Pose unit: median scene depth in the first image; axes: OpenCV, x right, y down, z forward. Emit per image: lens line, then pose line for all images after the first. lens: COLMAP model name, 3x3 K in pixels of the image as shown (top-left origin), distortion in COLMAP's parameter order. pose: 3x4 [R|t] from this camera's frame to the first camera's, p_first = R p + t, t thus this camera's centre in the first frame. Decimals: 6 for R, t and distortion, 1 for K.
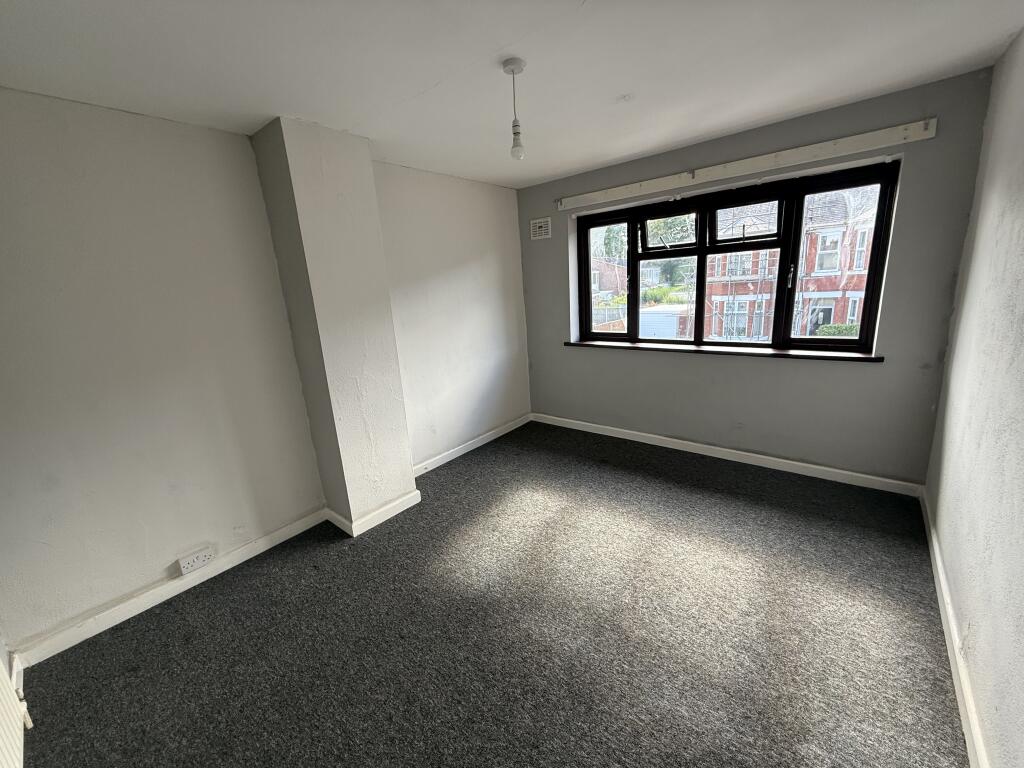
lens RADIAL K [[443.4, 0, 504.4], [0, 443.4, 392.8], [0, 0, 1]] dist [0.014422, 0.000189]
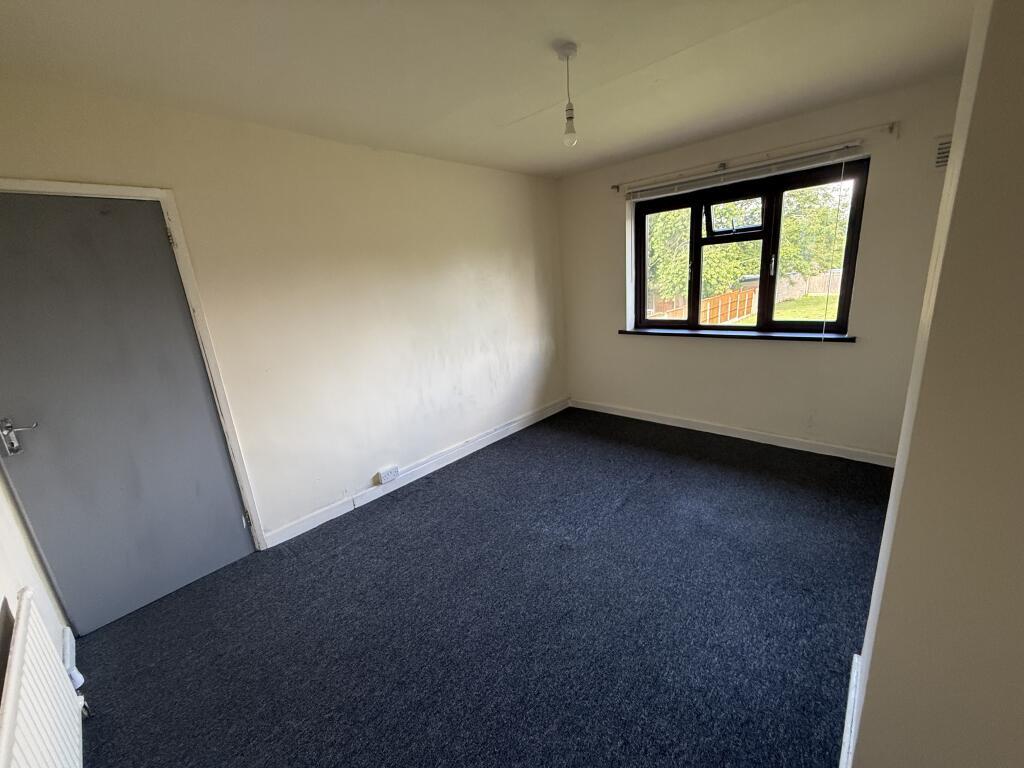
lens RADIAL K [[404.8, 0, 517.5], [0, 404.8, 379.6], [0, 0, 1]] dist [0.002998, -0.000570]
pose [[0.999522, -0.021832, 0.021910, -0.116472], [0.021631, 0.999722, 0.009364, -0.018183], [-0.022109, -0.008886, 0.999716, 0.104397]]
